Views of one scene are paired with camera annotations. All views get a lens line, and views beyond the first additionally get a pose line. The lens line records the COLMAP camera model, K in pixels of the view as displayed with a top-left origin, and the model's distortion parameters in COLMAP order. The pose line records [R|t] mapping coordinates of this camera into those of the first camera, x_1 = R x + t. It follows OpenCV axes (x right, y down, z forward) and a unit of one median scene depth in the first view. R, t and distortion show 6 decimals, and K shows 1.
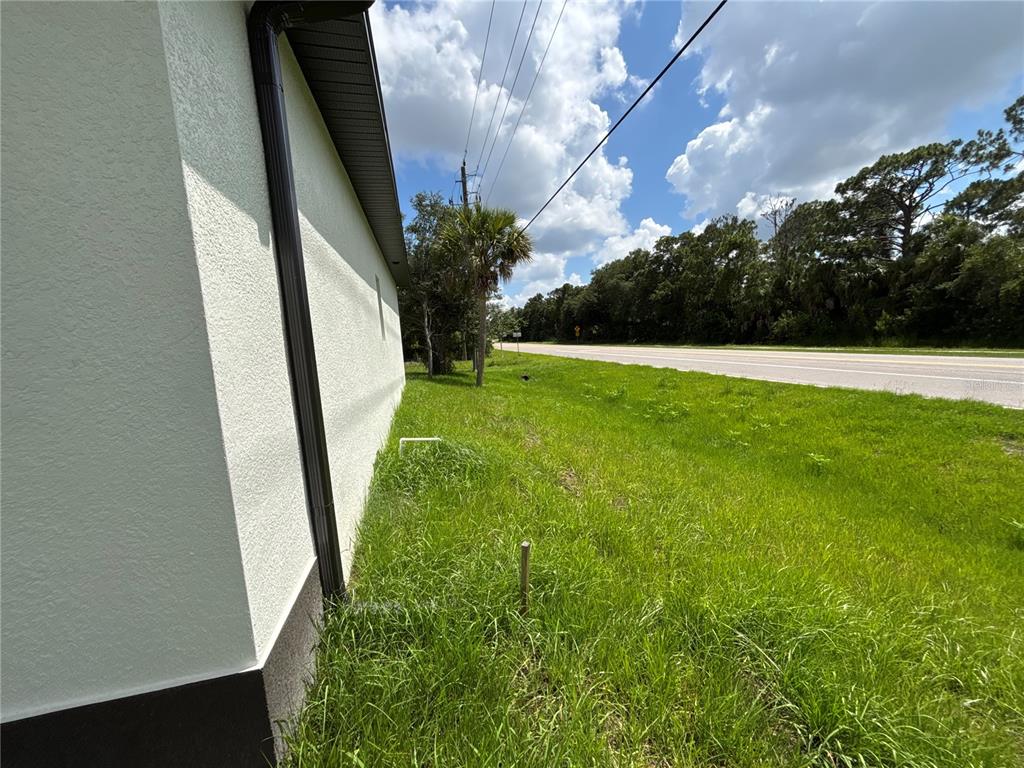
lens RADIAL K [[410.9, 0, 511.0], [0, 410.9, 385.8], [0, 0, 1]] dist [0.002313, 0.000761]
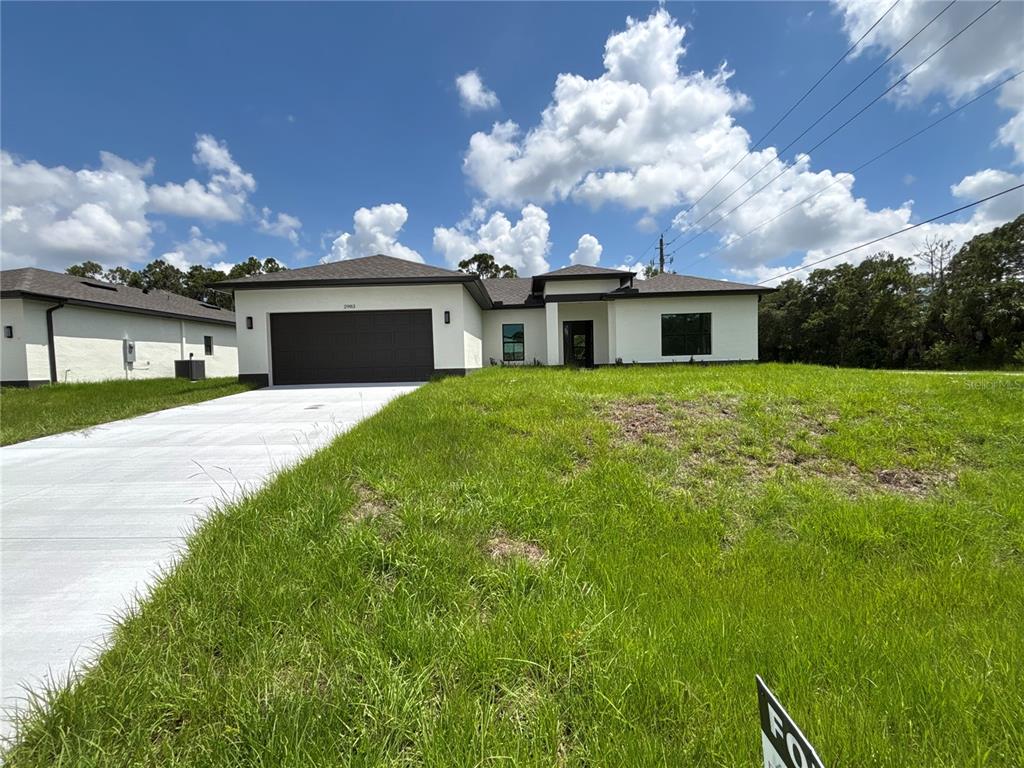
lens RADIAL K [[458.2, 0, 517.2], [0, 458.2, 382.8], [0, 0, 1]] dist [0.000496, 0.000818]
pose [[0.971331, 0.046771, -0.233083, -0.102980], [-0.064378, 0.995571, -0.068508, 0.065053], [0.228846, 0.081549, 0.970041, -0.334560]]
